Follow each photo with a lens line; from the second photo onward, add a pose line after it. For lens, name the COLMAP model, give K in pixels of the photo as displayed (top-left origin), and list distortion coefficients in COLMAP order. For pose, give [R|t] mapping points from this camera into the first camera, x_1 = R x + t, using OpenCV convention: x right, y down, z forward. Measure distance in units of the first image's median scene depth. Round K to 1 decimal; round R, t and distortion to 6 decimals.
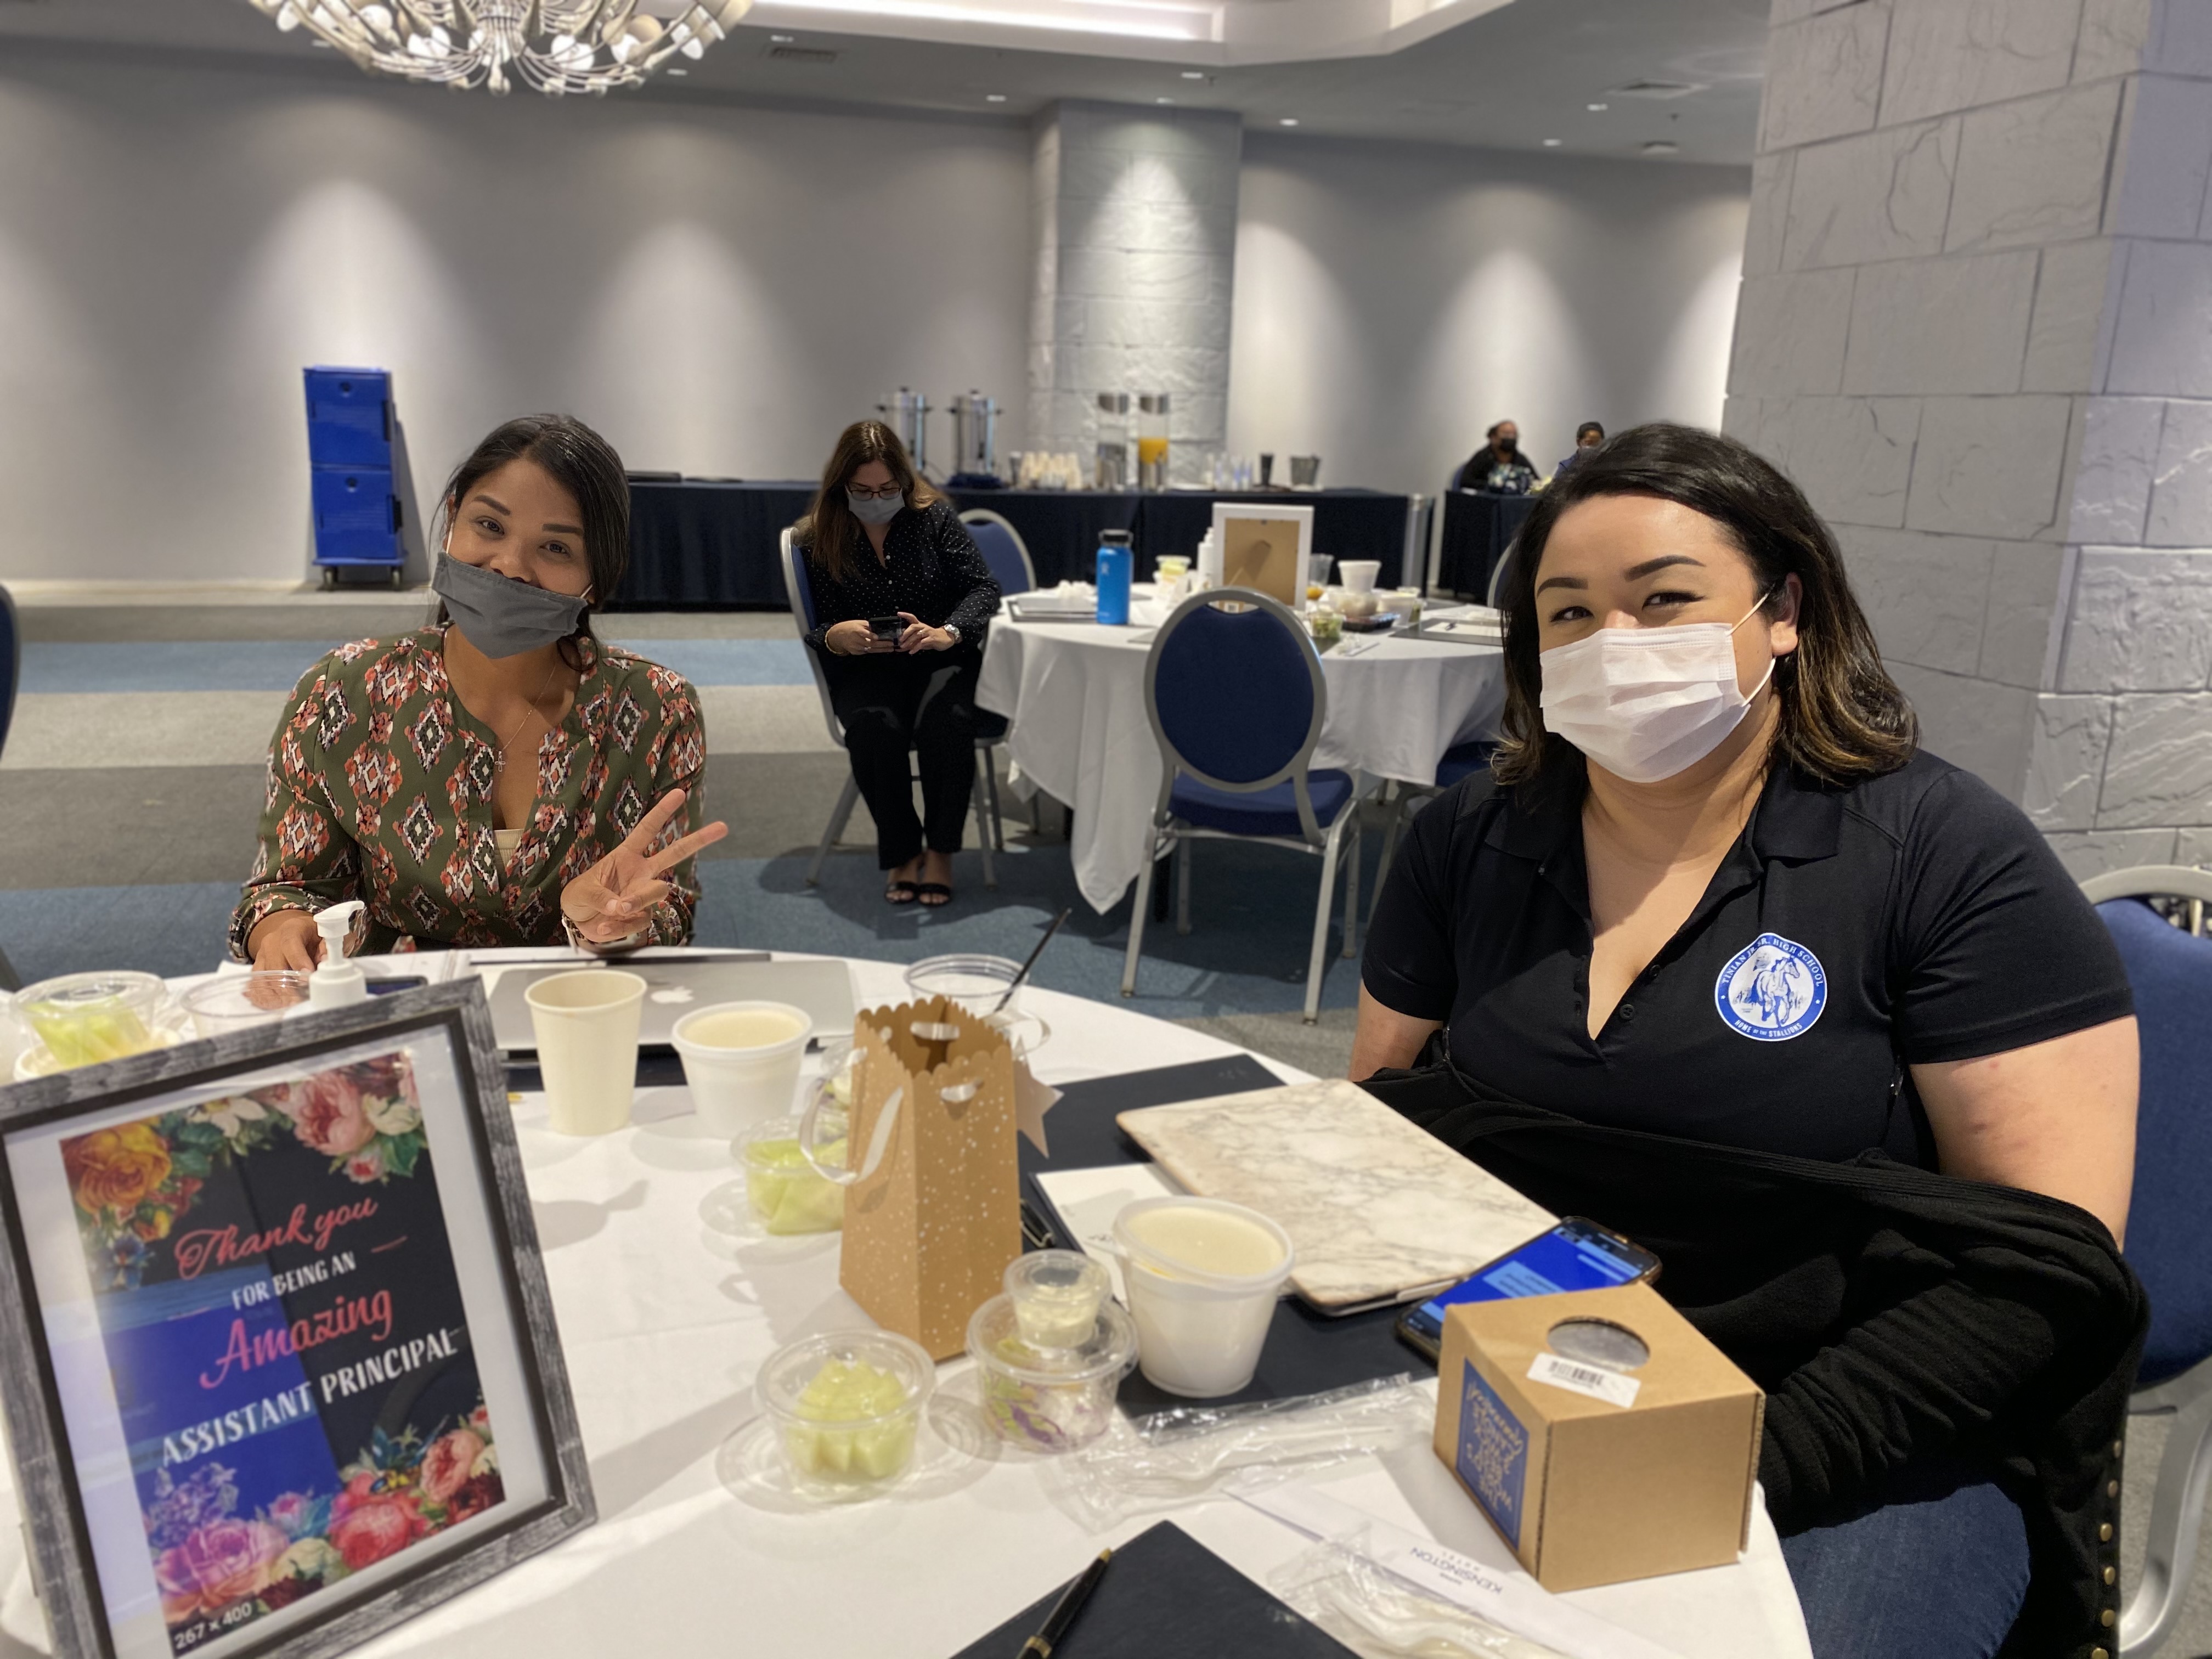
lens RADIAL K [[1667.9, 0, 1111.5], [0, 1667.9, 834.0], [0, 0, 1]] dist [0.003629, -0.004703]
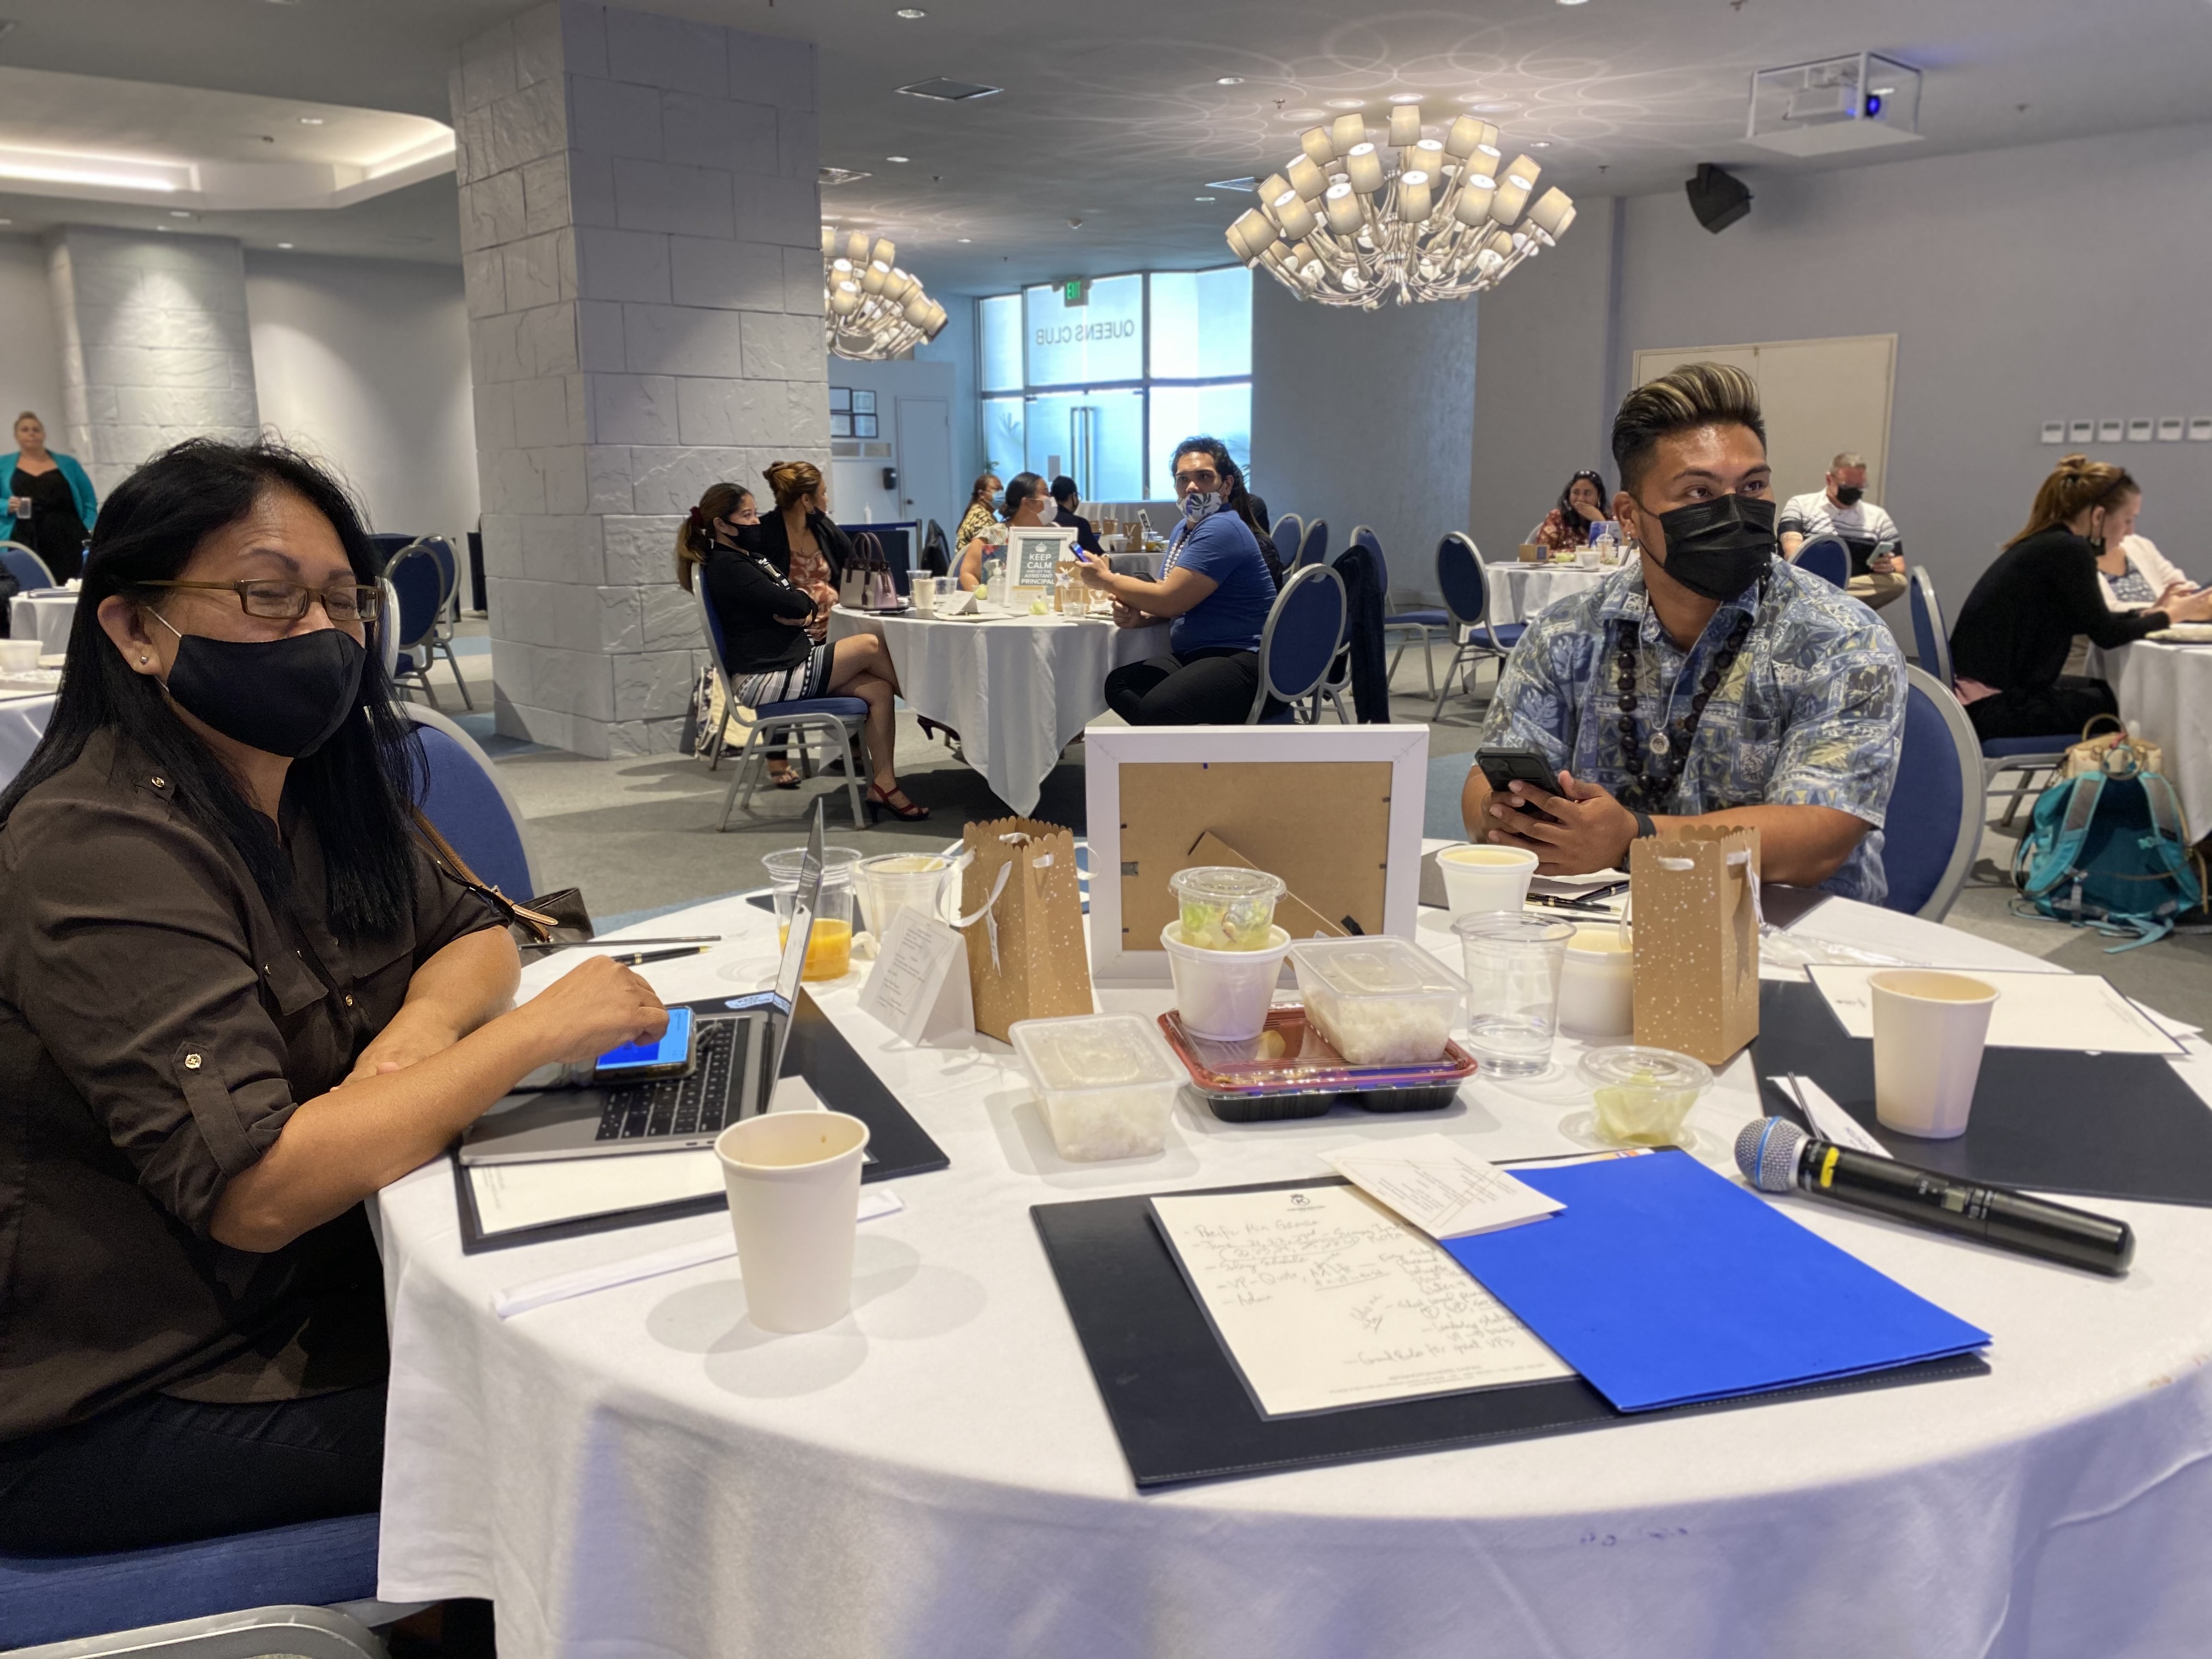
lens RADIAL K [[1667.9, 0, 1105.8], [0, 1667.9, 827.2], [0, 0, 1]] dist [0.003629, -0.004703]
pose [[0.890711, -0.124697, 0.437132, 0.057059], [0.142892, 0.989699, -0.008837, 0.106572], [-0.431527, 0.070334, 0.899354, -0.372827]]
